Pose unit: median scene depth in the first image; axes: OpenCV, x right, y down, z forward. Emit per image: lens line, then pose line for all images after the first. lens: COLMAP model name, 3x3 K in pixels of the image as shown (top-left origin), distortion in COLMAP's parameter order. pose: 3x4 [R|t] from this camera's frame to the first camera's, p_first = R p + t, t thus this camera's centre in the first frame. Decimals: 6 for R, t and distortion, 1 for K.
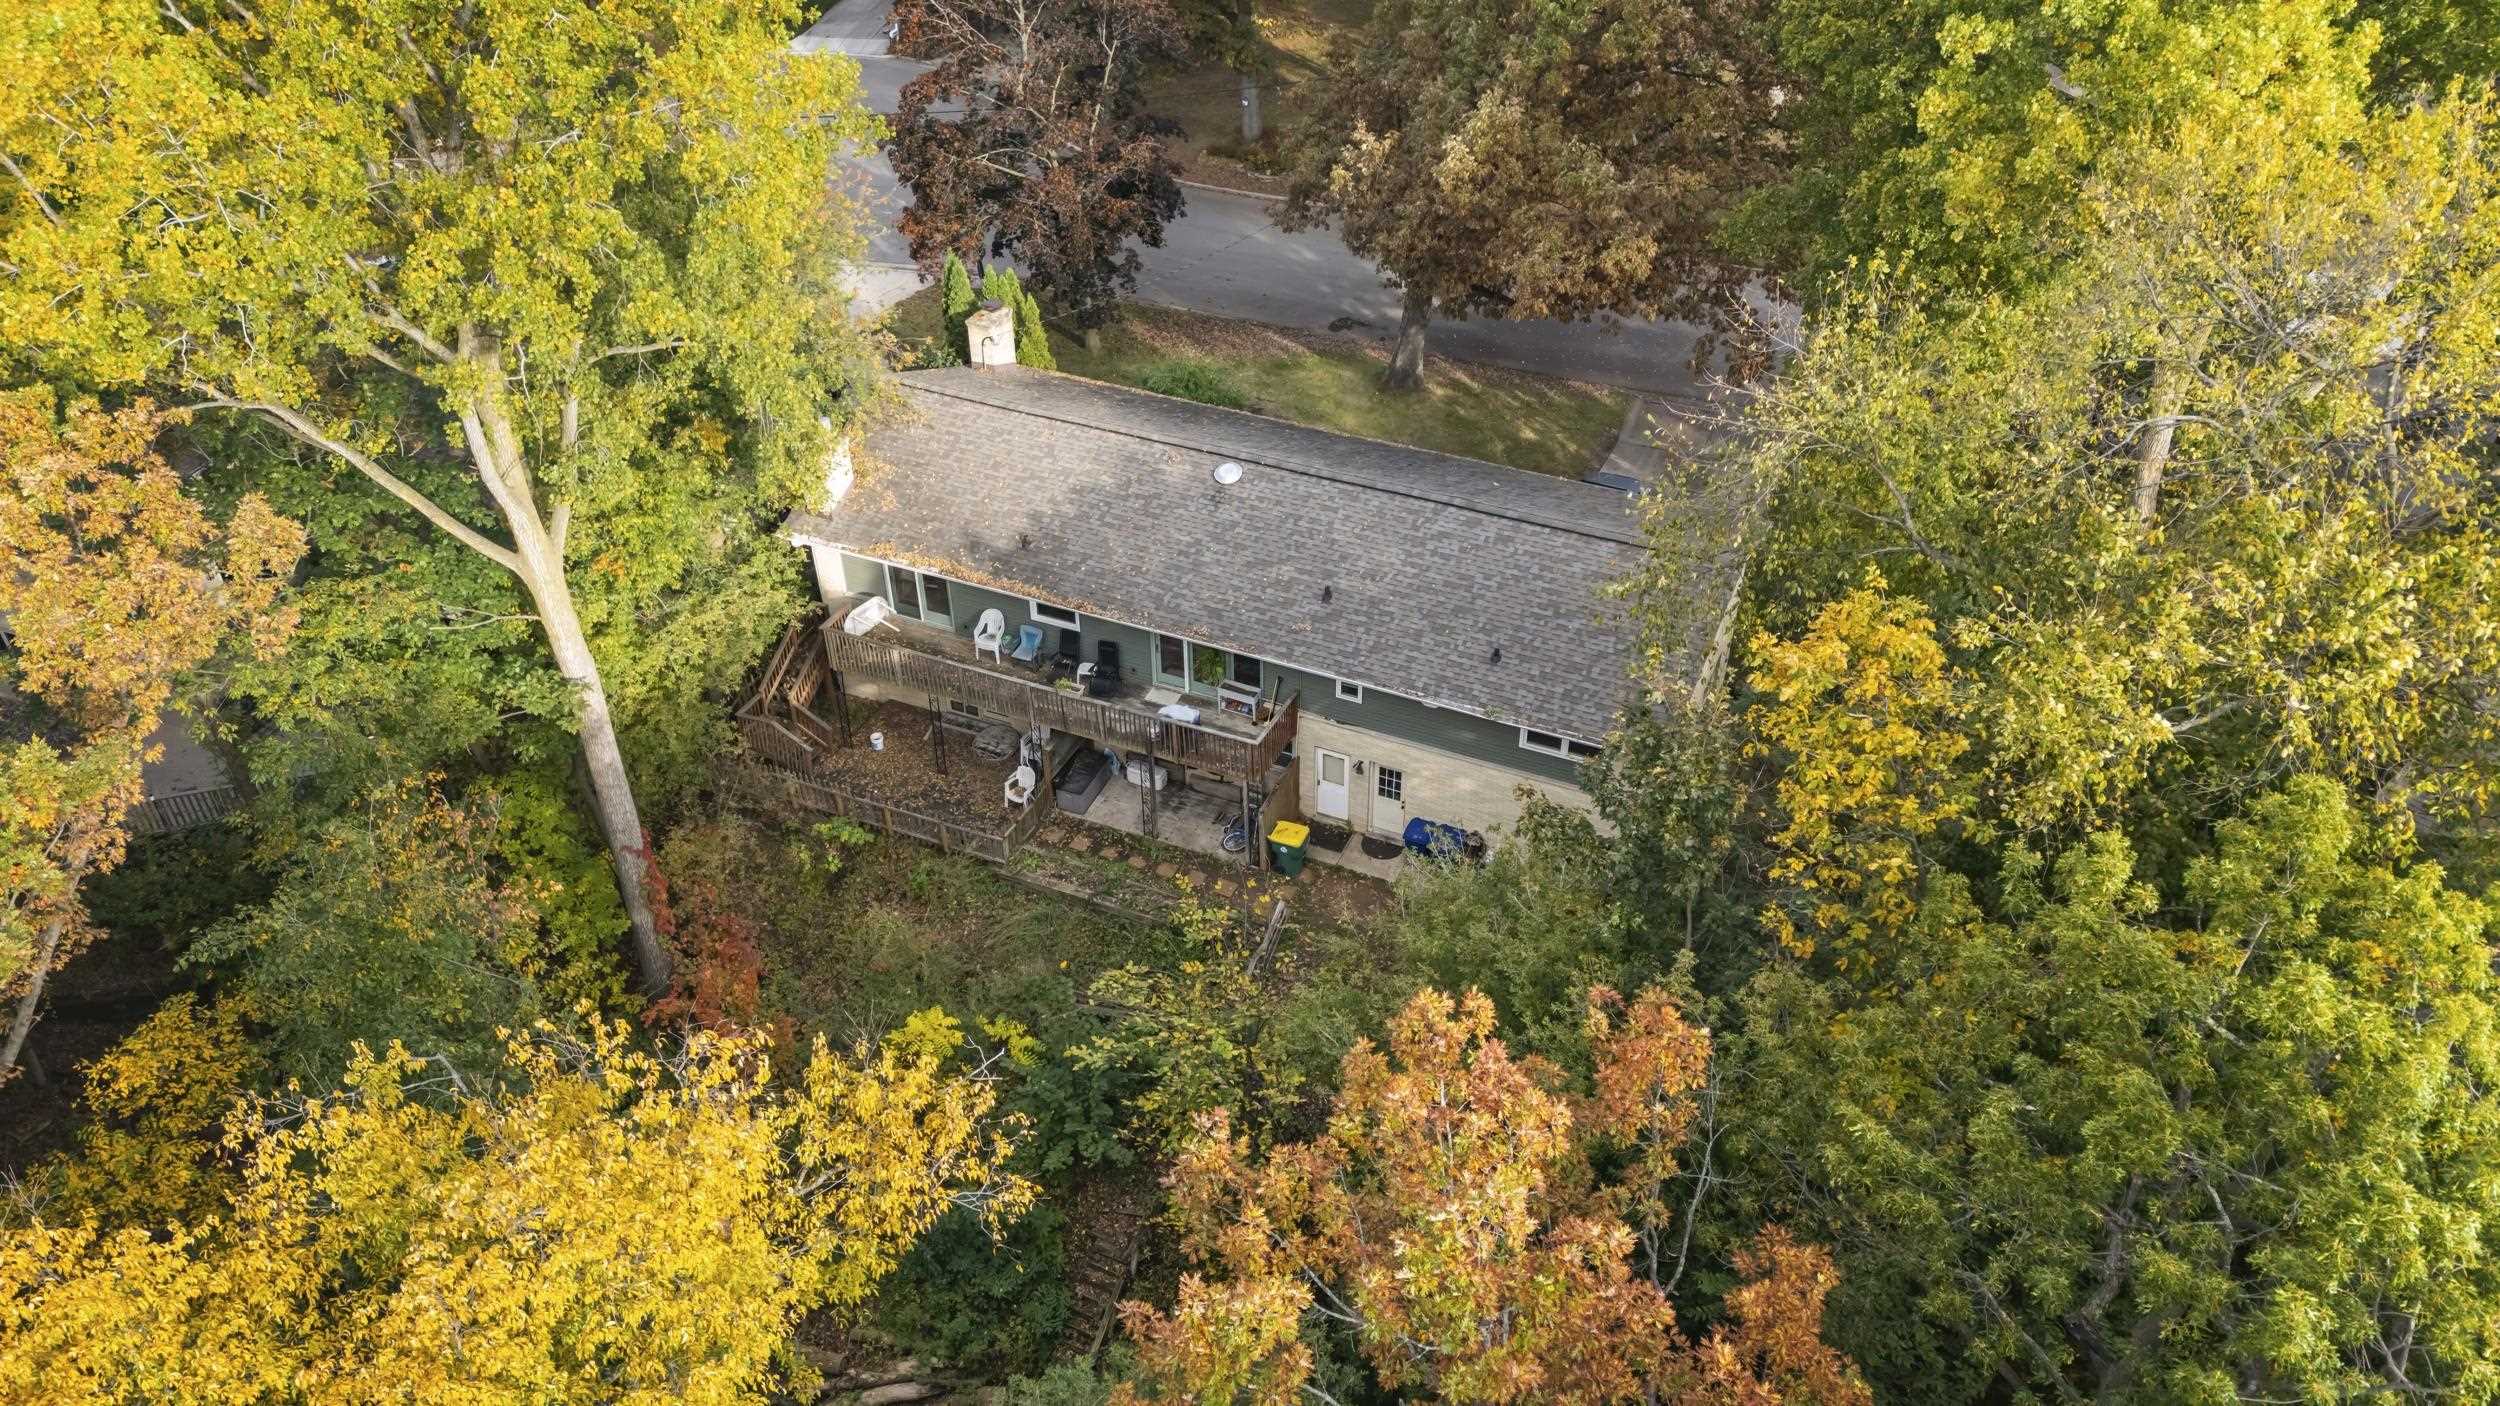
lens RADIAL K [[1815.9, 0, 1250.0], [0, 1815.9, 703.0], [0, 0, 1]] dist [0.165443, -0.000078]
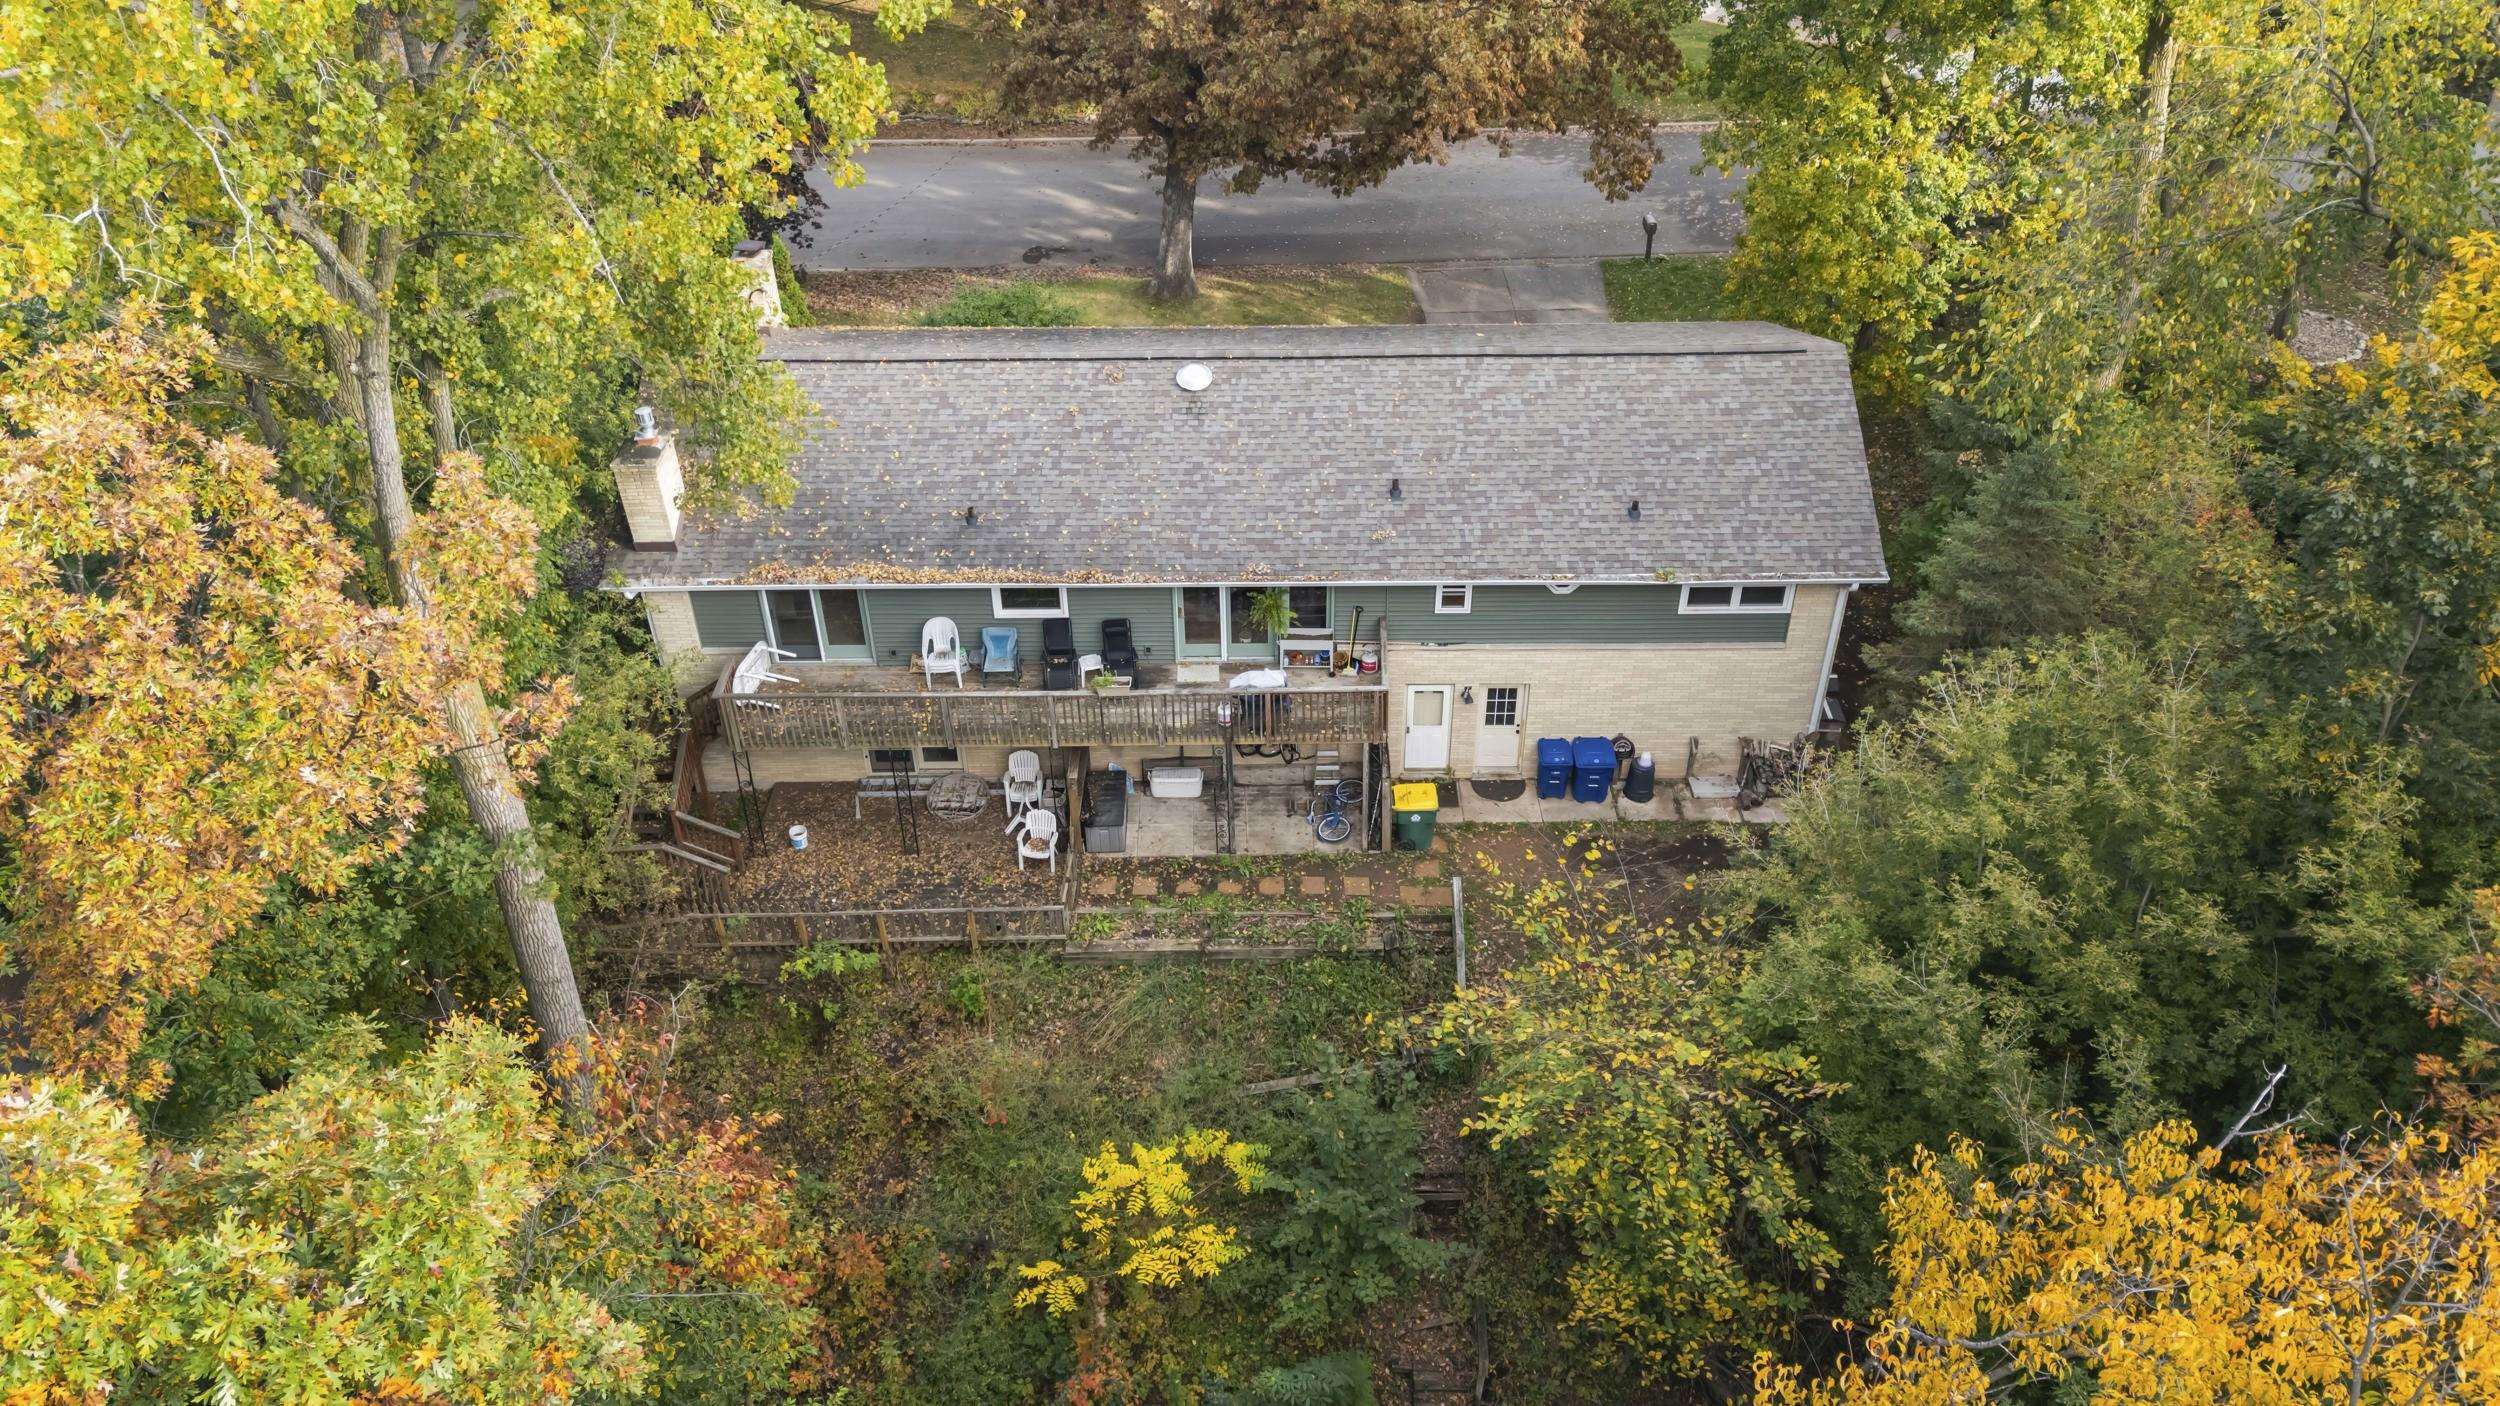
lens RADIAL K [[1815.9, 0, 1250.0], [0, 1815.9, 703.0], [0, 0, 1]] dist [0.165443, -0.000078]
pose [[0.913173, -0.241152, 0.328574, -0.285314], [0.247606, 0.968594, 0.022737, -0.003094], [-0.323738, 0.060594, 0.944204, 0.268084]]
